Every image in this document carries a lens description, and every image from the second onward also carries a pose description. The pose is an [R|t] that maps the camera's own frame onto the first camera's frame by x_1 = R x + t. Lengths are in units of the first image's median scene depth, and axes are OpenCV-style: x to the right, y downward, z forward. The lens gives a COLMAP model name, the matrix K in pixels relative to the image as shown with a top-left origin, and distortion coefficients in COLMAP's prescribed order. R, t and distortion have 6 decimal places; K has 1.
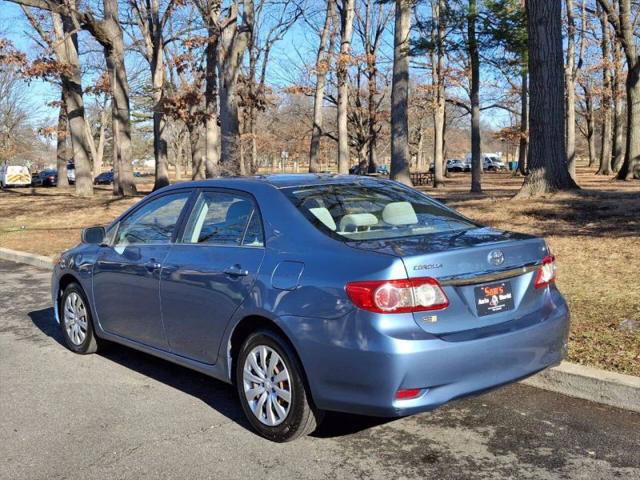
lens RADIAL K [[710.1, 0, 322.8], [0, 710.1, 249.0], [0, 0, 1]] dist [0.169878, -0.432385]
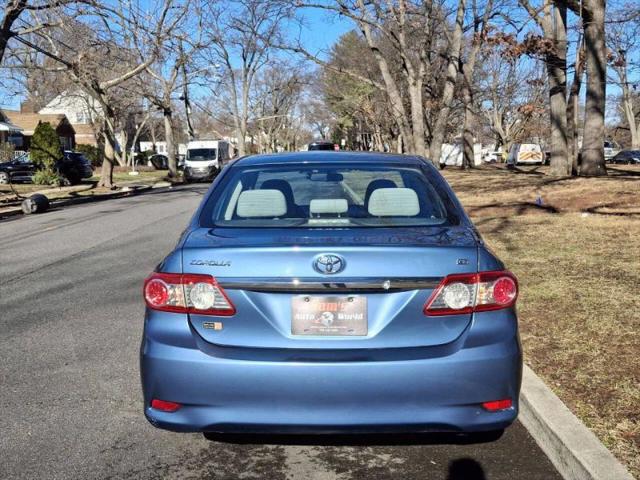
lens RADIAL K [[710.1, 0, 322.8], [0, 710.1, 249.0], [0, 0, 1]] dist [0.169878, -0.432385]
pose [[0.731325, 0.095488, -0.675312, 0.657291], [-0.075119, 0.995404, 0.059398, -0.041182], [0.677880, 0.007289, 0.735136, 0.391284]]
